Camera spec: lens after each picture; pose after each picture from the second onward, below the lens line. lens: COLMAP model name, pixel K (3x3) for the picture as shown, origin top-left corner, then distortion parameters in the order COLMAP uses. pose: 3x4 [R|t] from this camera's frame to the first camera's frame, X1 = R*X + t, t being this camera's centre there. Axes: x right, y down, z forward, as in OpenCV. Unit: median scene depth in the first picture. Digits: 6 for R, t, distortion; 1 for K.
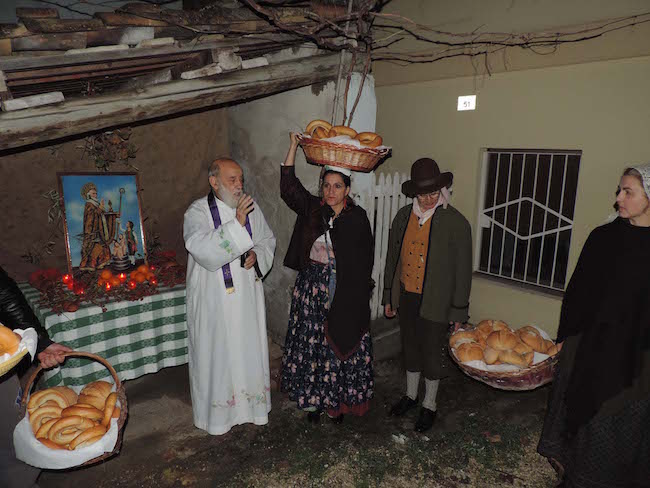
lens RADIAL K [[486.2, 0, 325.0], [0, 486.2, 244.0], [0, 0, 1]] dist [0.009080, 0.005155]
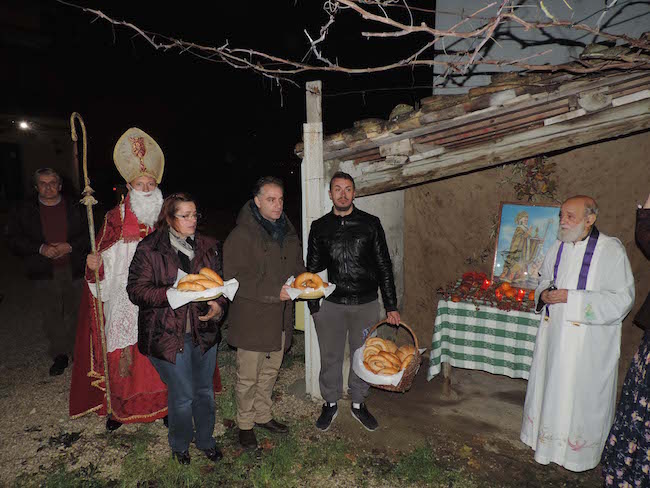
lens RADIAL K [[486.2, 0, 325.0], [0, 486.2, 244.0], [0, 0, 1]] dist [0.009080, 0.005155]
pose [[0.281715, 0.141510, -0.949005, 0.647852], [-0.189747, 0.977748, 0.089469, -0.073114], [0.940549, 0.154866, 0.302298, 0.216456]]
